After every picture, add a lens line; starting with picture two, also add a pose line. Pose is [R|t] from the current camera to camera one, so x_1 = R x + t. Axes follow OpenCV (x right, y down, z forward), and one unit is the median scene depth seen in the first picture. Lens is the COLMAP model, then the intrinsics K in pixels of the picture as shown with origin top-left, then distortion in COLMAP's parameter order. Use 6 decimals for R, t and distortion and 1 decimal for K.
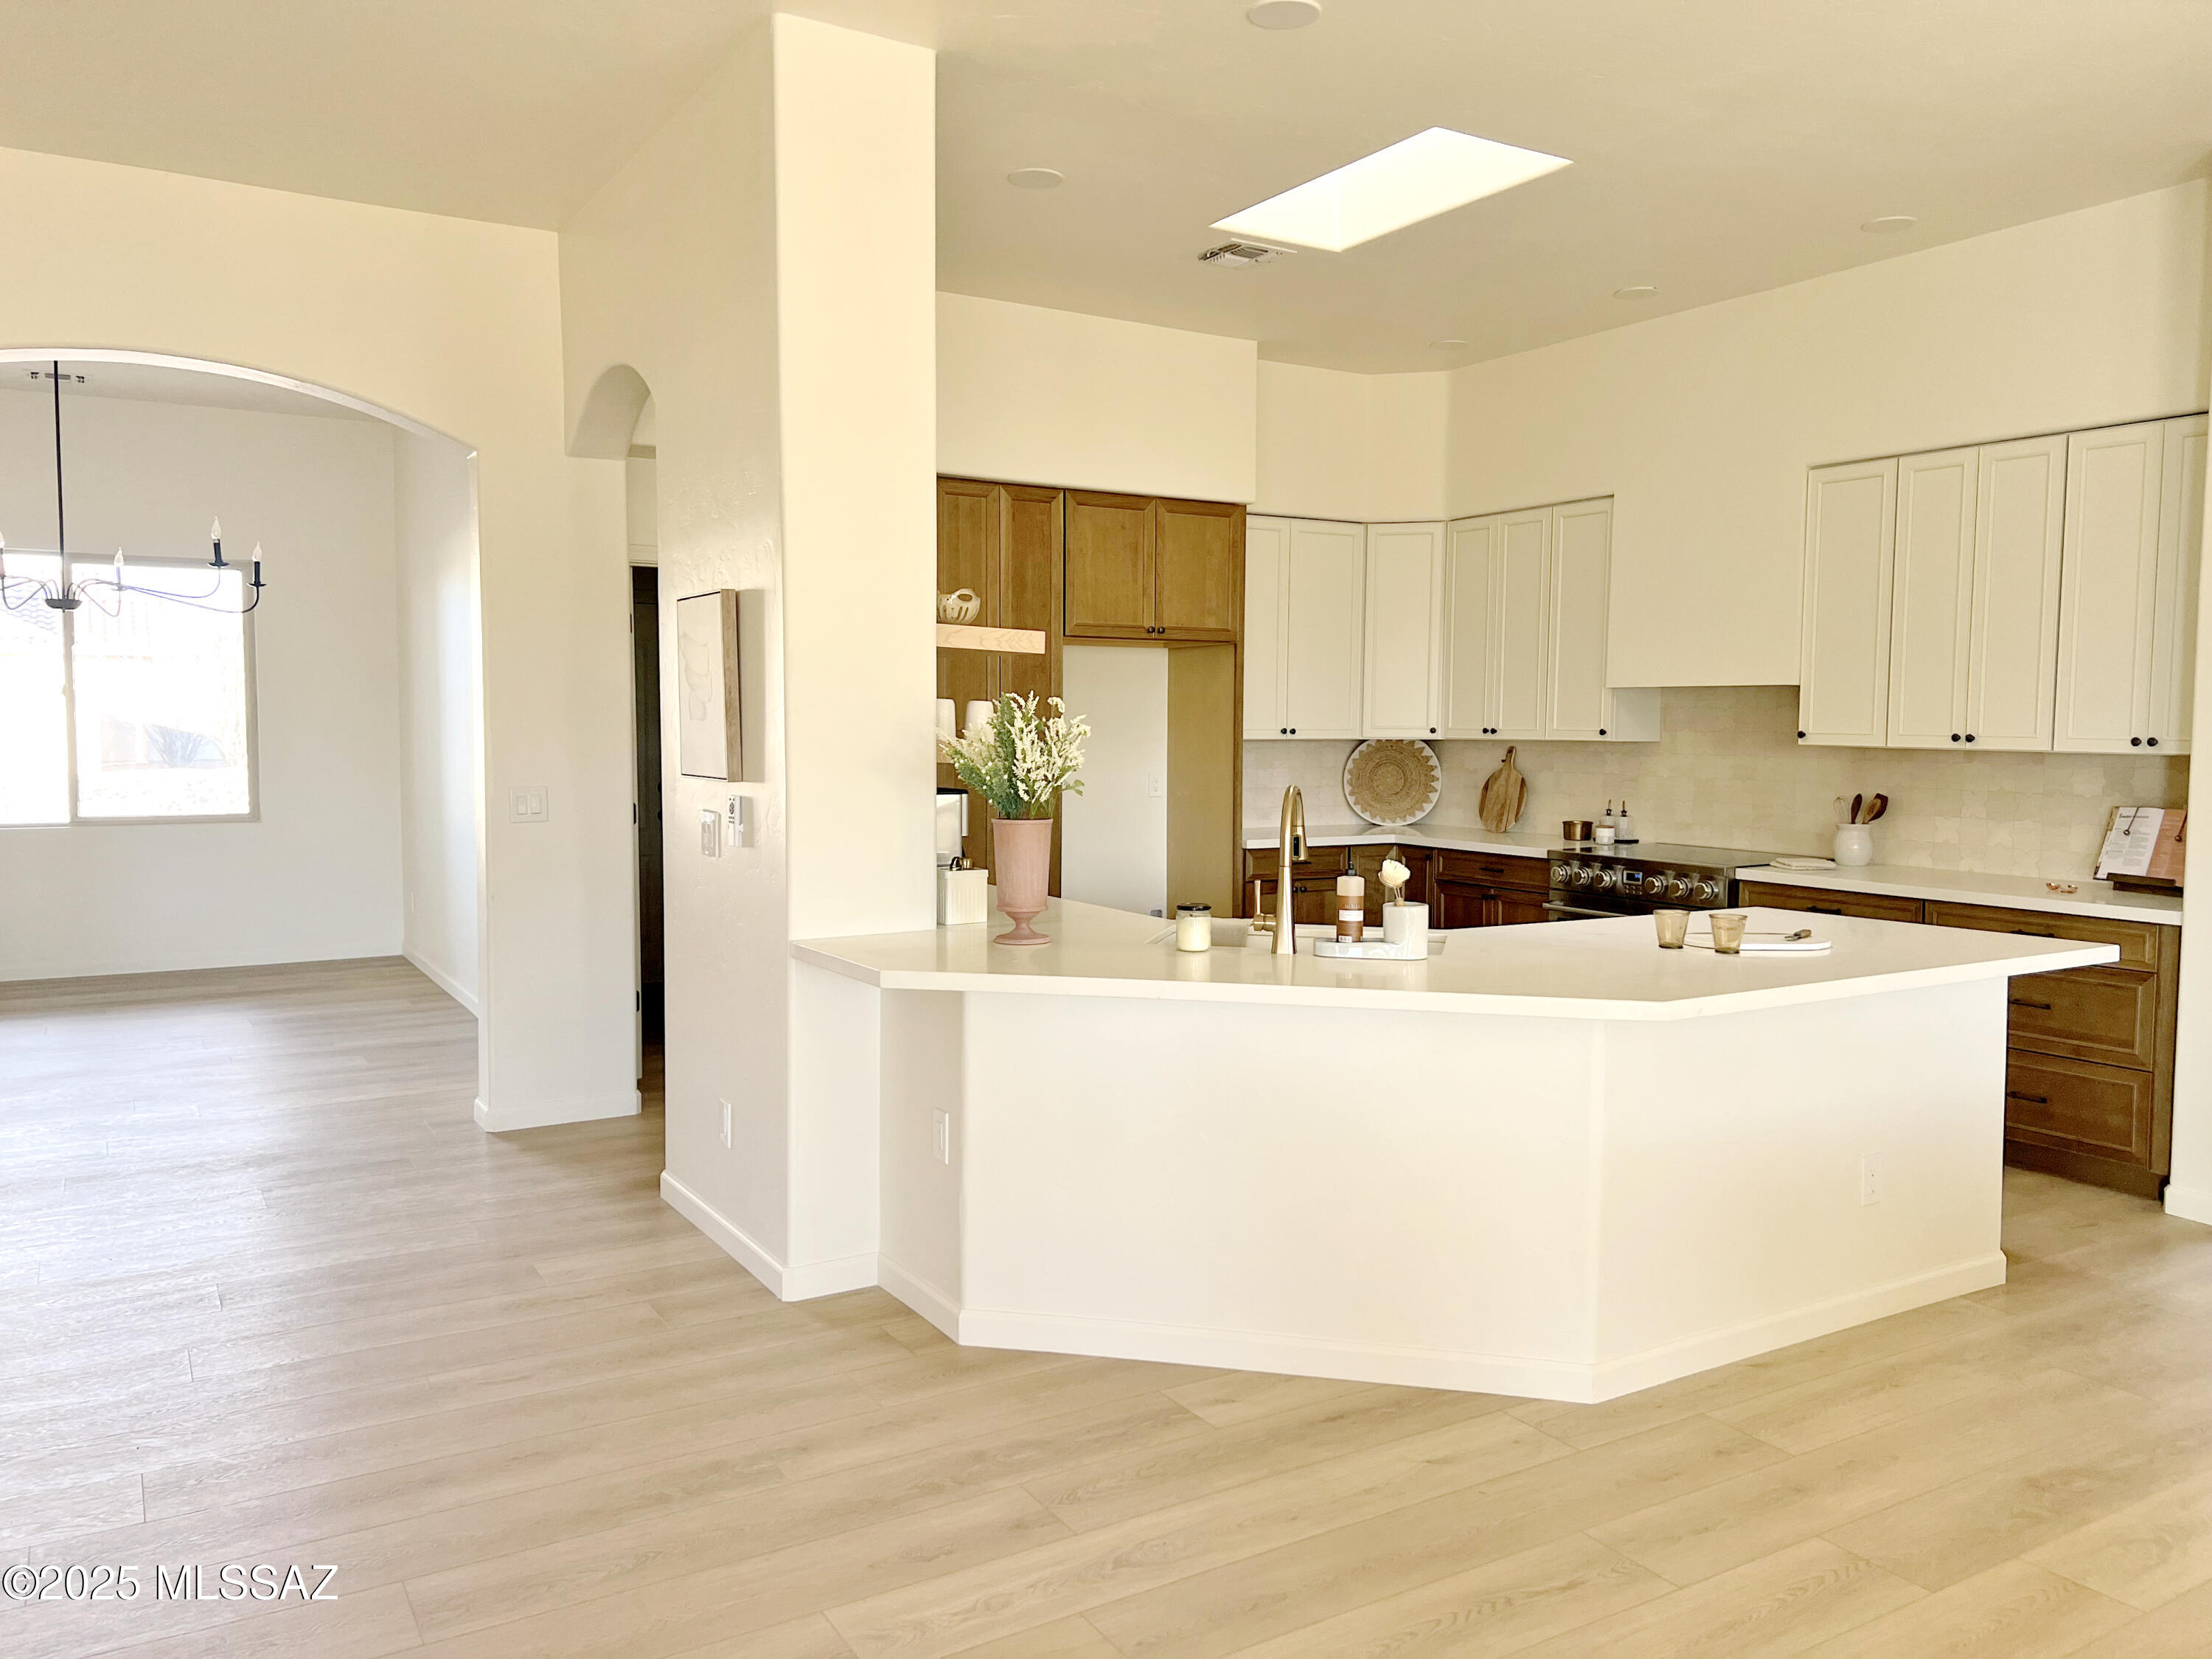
lens RADIAL K [[1683.8, 0, 1109.3], [0, 1683.8, 824.5], [0, 0, 1]] dist [0.071829, -0.077690]
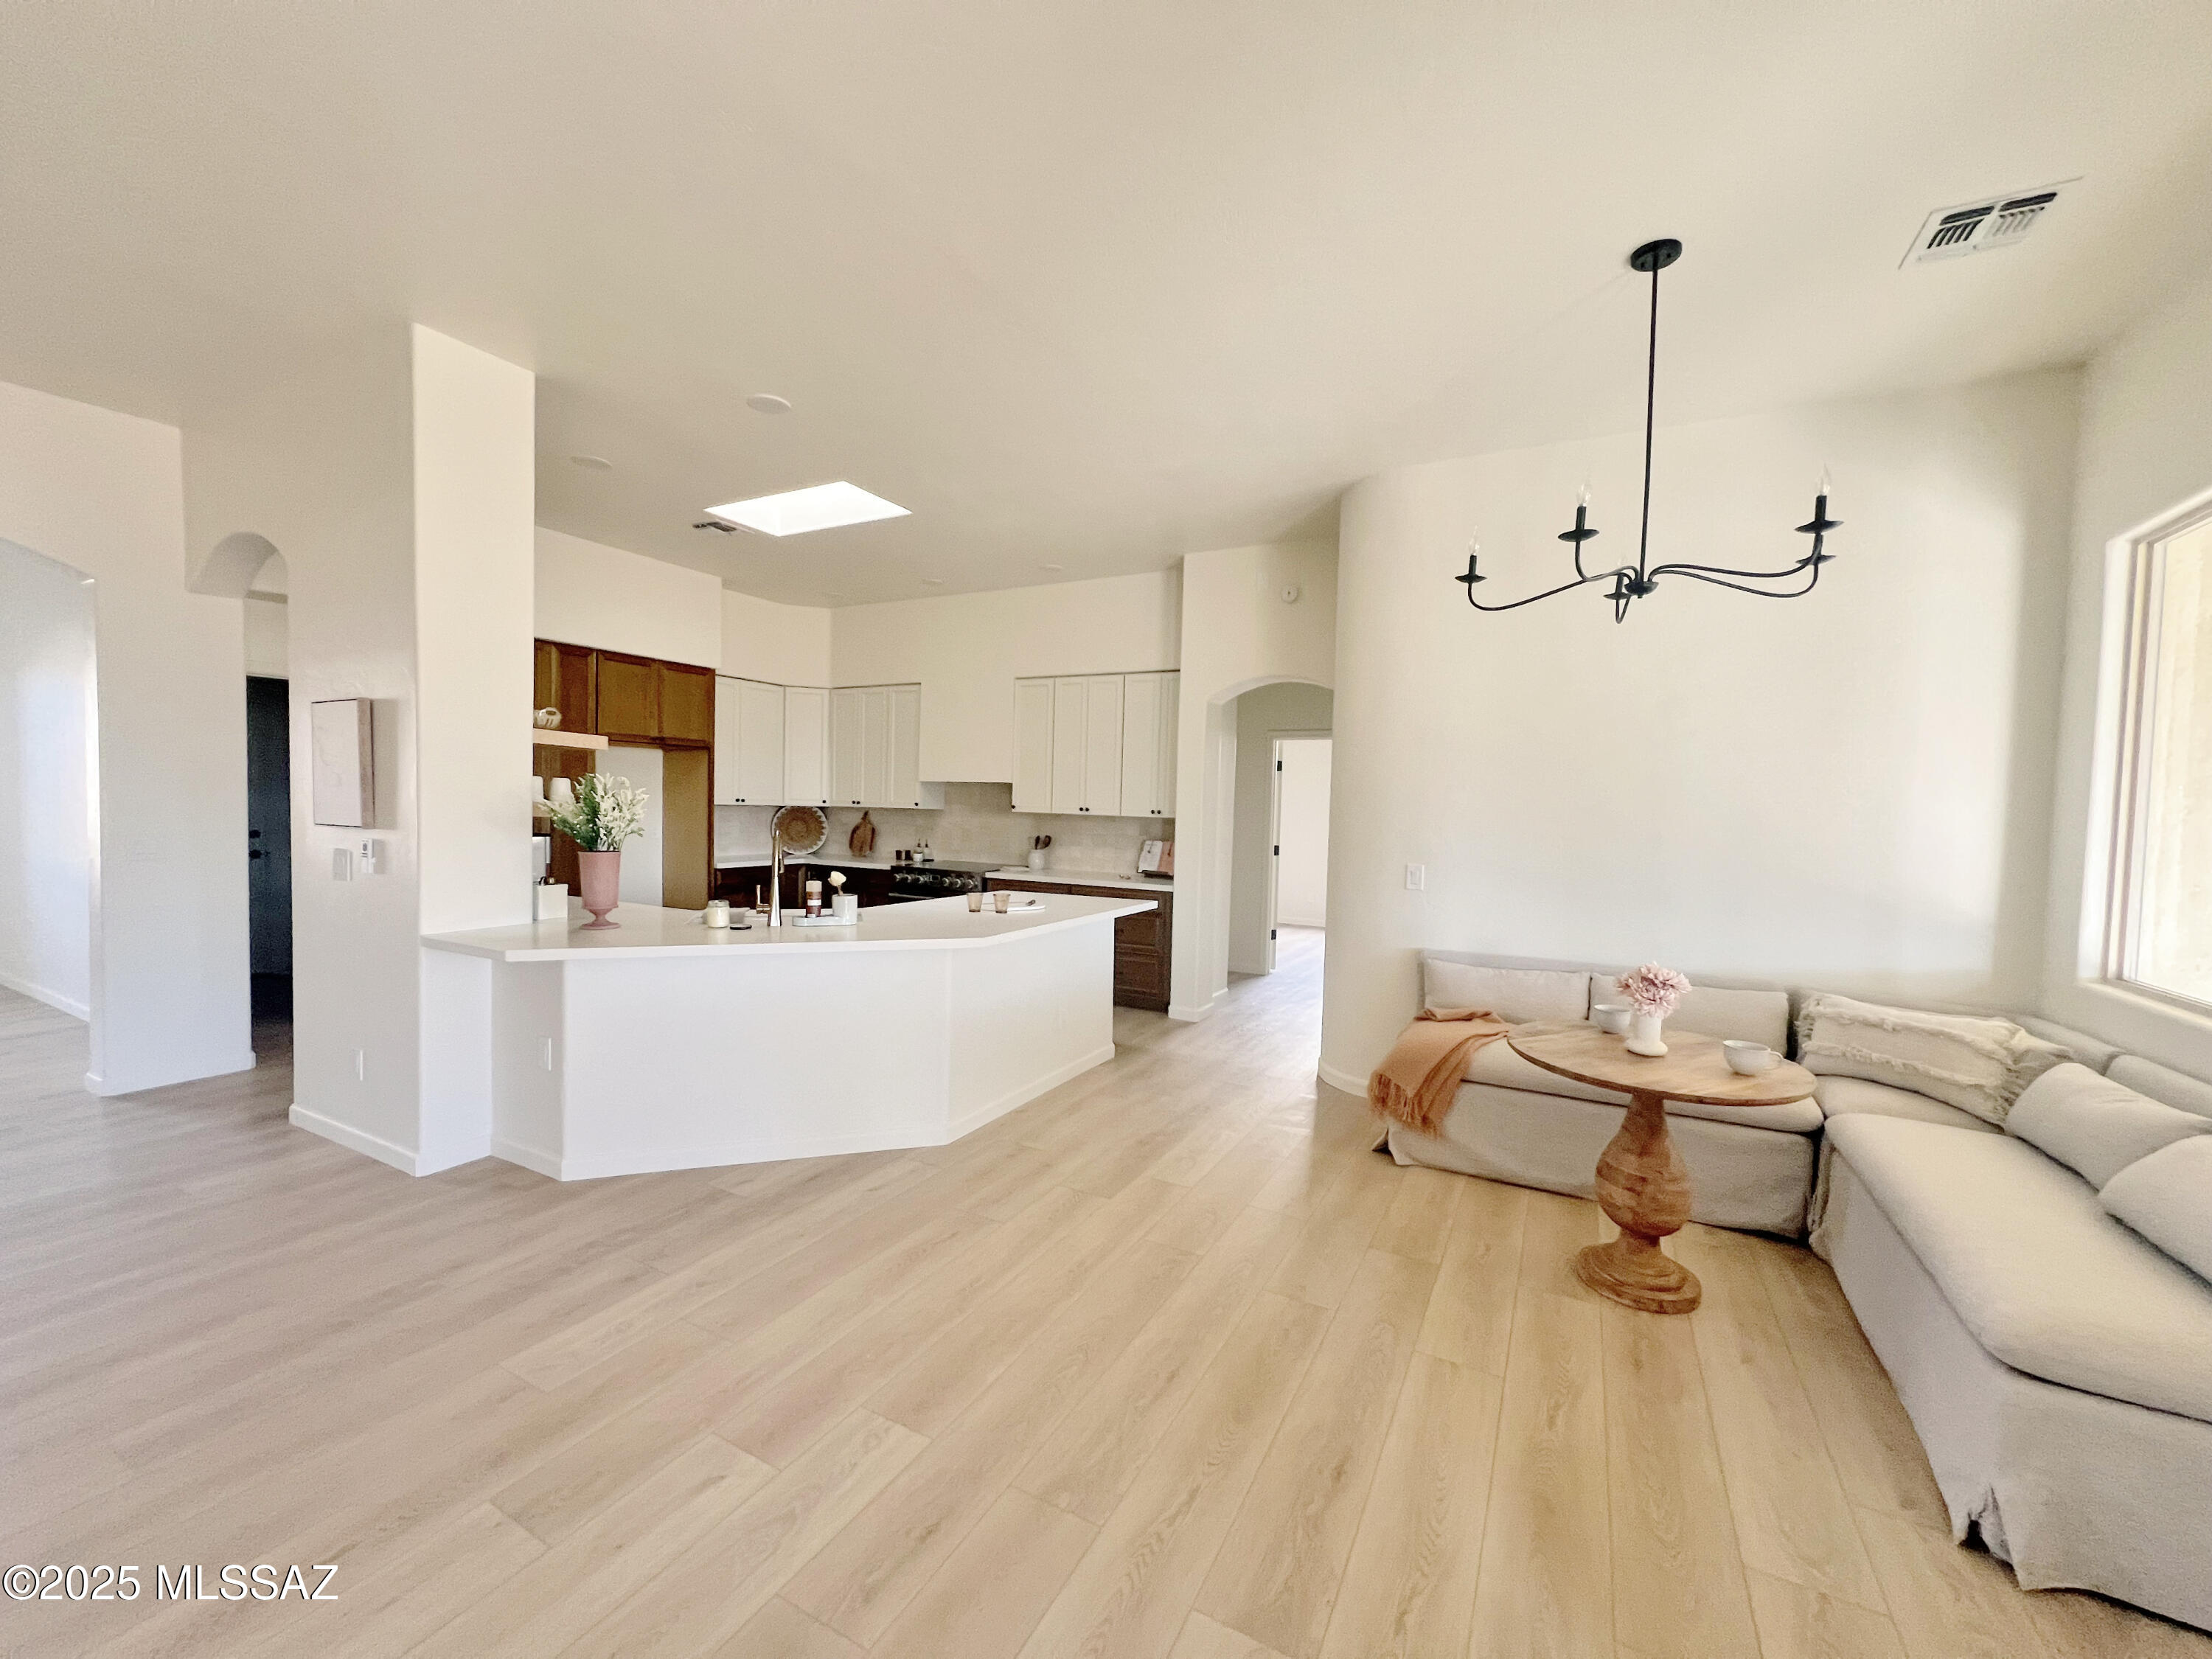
lens RADIAL K [[897.5, 0, 1116.5], [0, 897.5, 837.4], [0, 0, 1]] dist [0.000672, 0.000390]
pose [[0.858615, -0.004325, 0.512603, -0.054317], [0.013349, 0.999814, -0.013925, 0.001301], [-0.512447, 0.018799, 0.858513, 0.000803]]
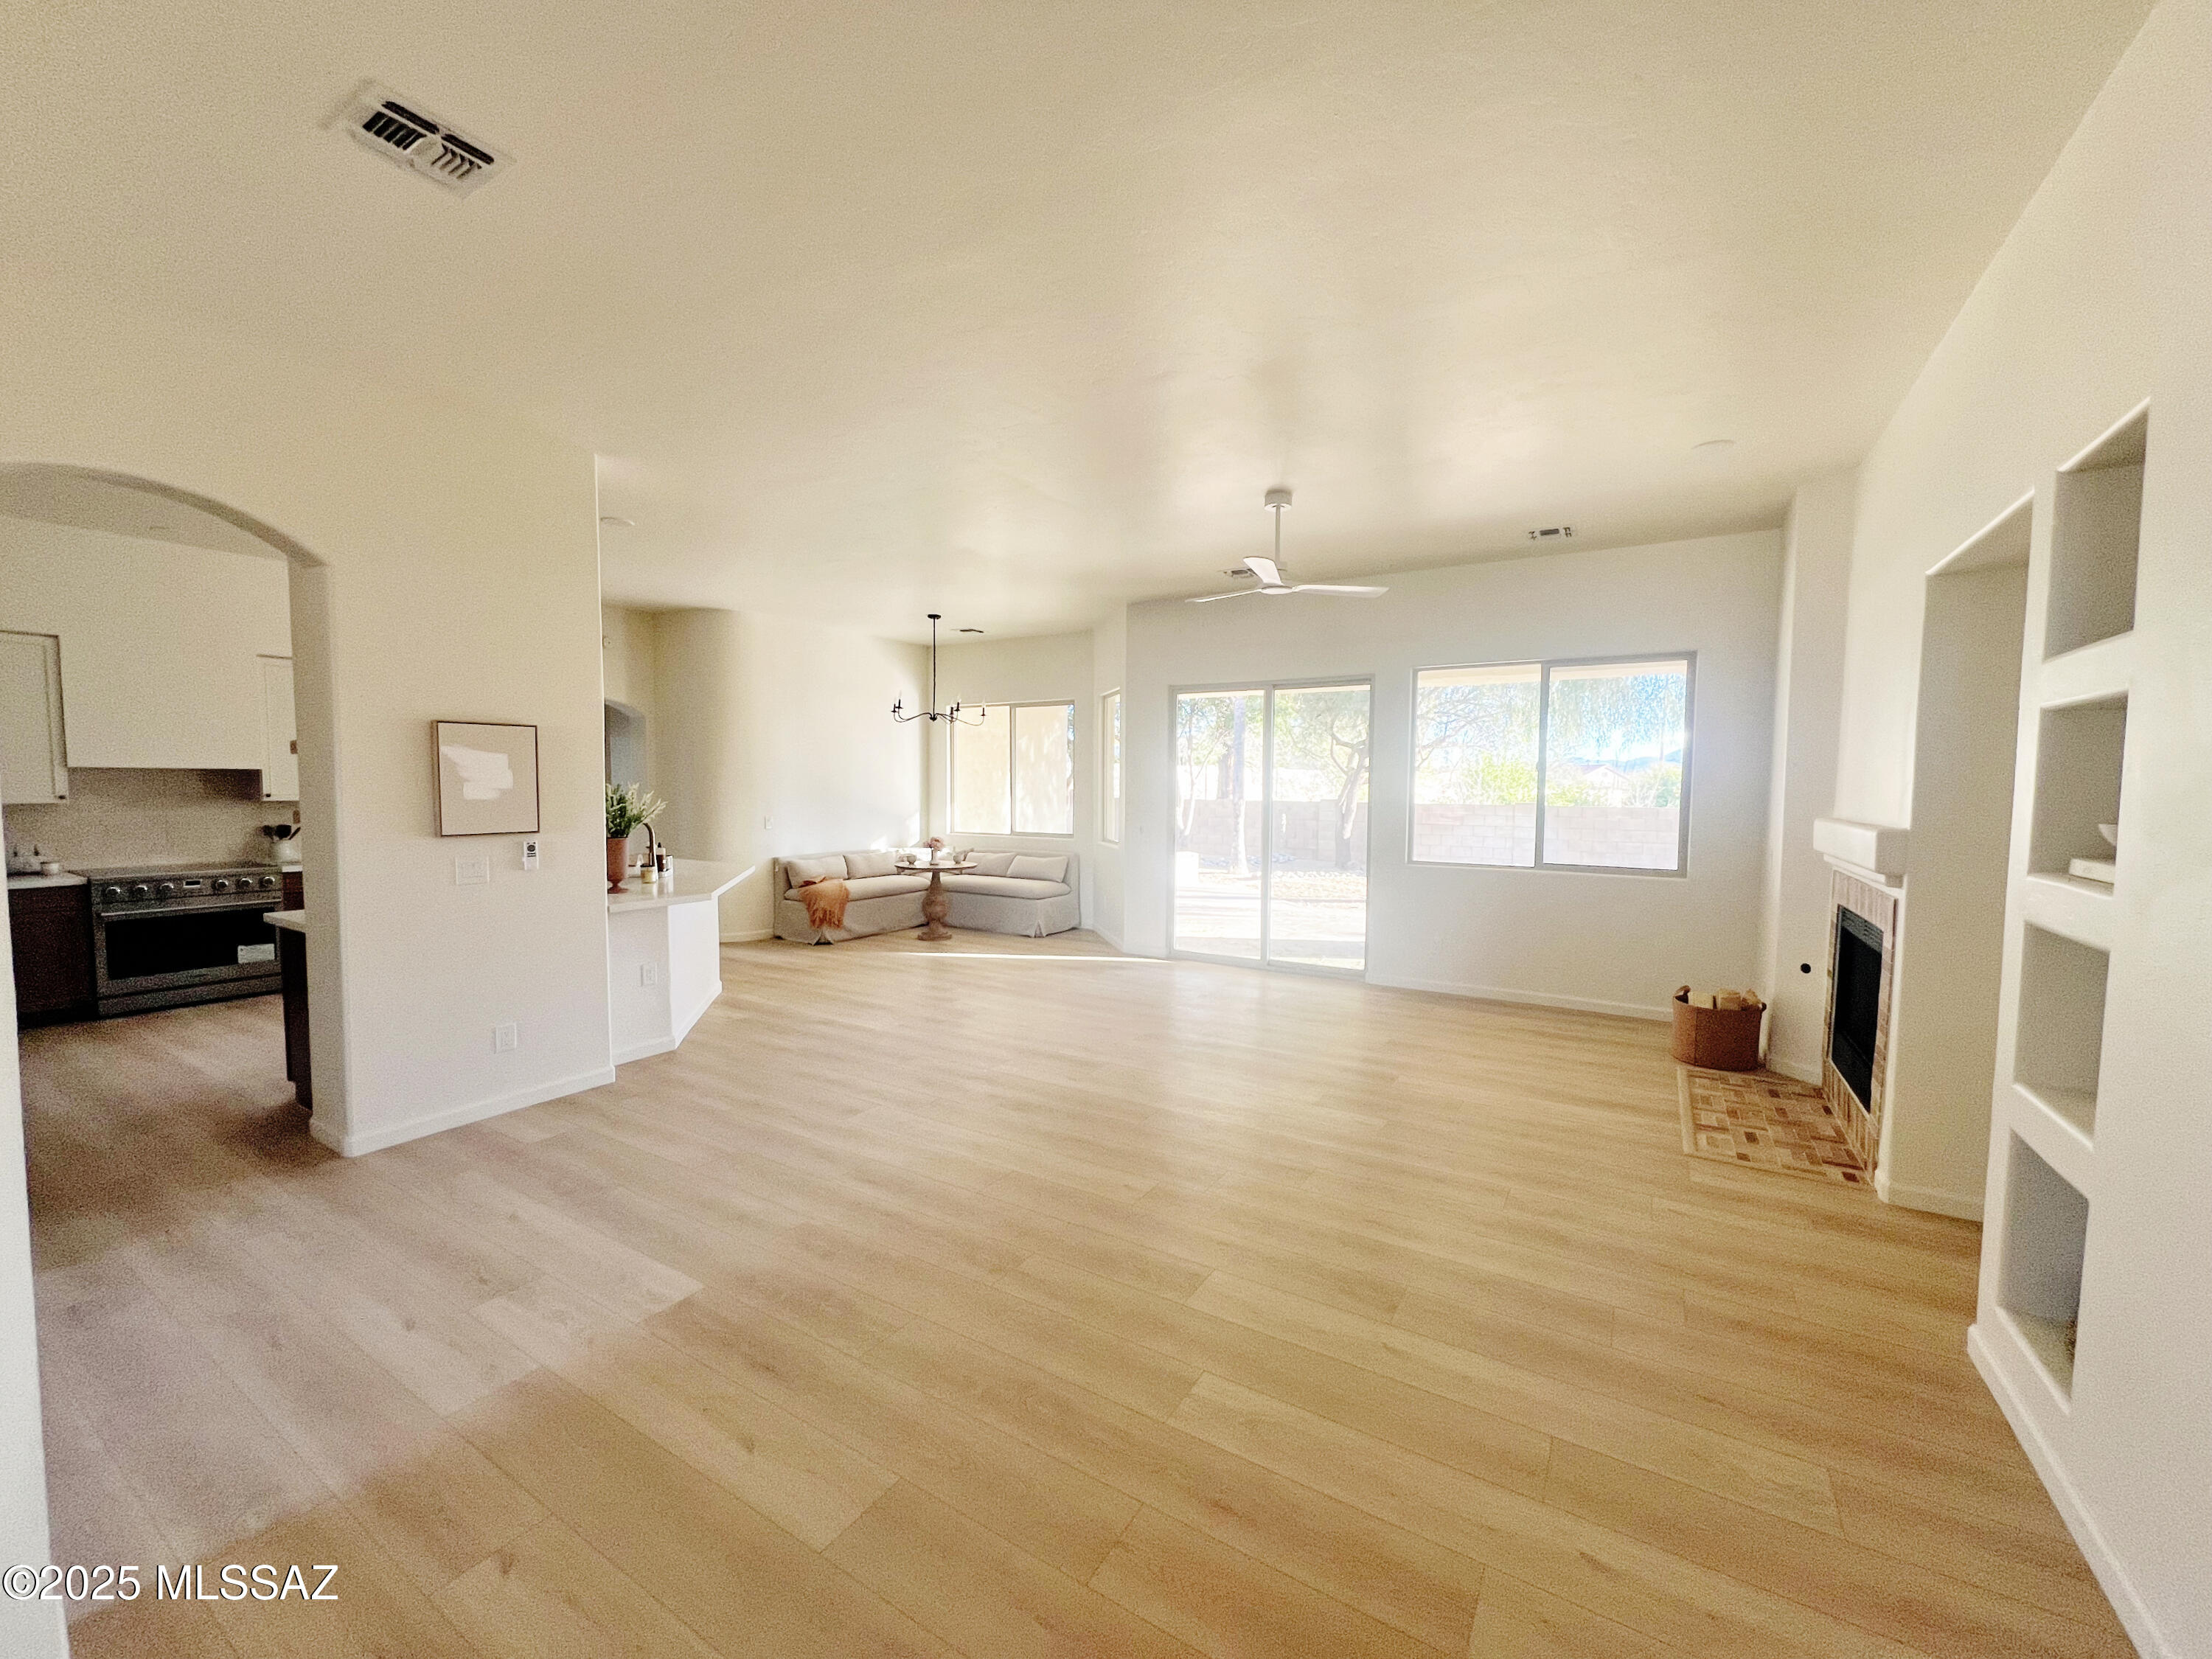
lens RADIAL K [[870.3, 0, 1119.0], [0, 870.3, 837.1], [0, 0, 1]] dist [-0.003084, -0.000442]
pose [[-0.457227, -0.064277, 0.887024, -1.101114], [0.048296, 0.994119, 0.096932, -0.066648], [-0.888038, 0.087160, -0.451433, 0.725313]]
